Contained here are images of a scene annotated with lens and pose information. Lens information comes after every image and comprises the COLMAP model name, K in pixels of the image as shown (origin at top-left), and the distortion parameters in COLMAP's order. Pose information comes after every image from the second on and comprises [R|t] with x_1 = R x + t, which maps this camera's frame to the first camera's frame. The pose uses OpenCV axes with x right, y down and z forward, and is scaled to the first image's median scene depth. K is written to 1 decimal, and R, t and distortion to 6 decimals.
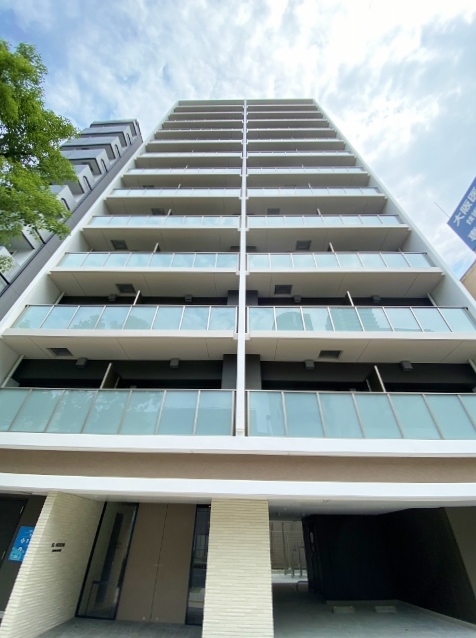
lens RADIAL K [[256.9, 0, 237.9], [0, 256.9, 295.9], [0, 0, 1]] dist [0.029325, -0.021281]
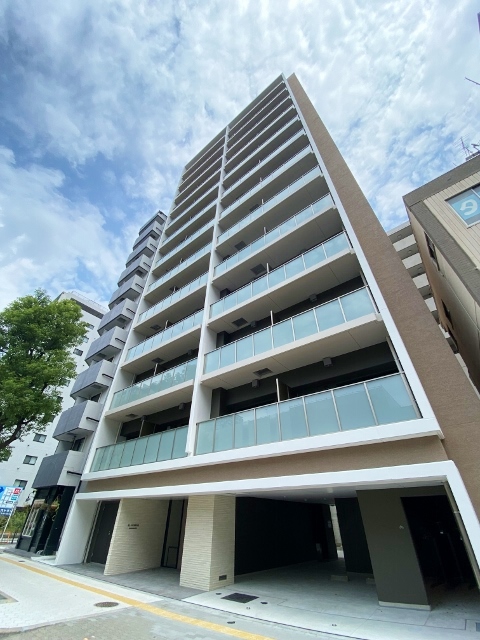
lens RADIAL K [[264.2, 0, 240.4], [0, 264.2, 306.8], [0, 0, 1]] dist [-0.015059, -0.008867]
pose [[0.787736, -0.399935, -0.468534, 0.828357], [0.419901, 0.905121, -0.066631, -0.006229], [0.450728, -0.144250, 0.880929, -0.045615]]
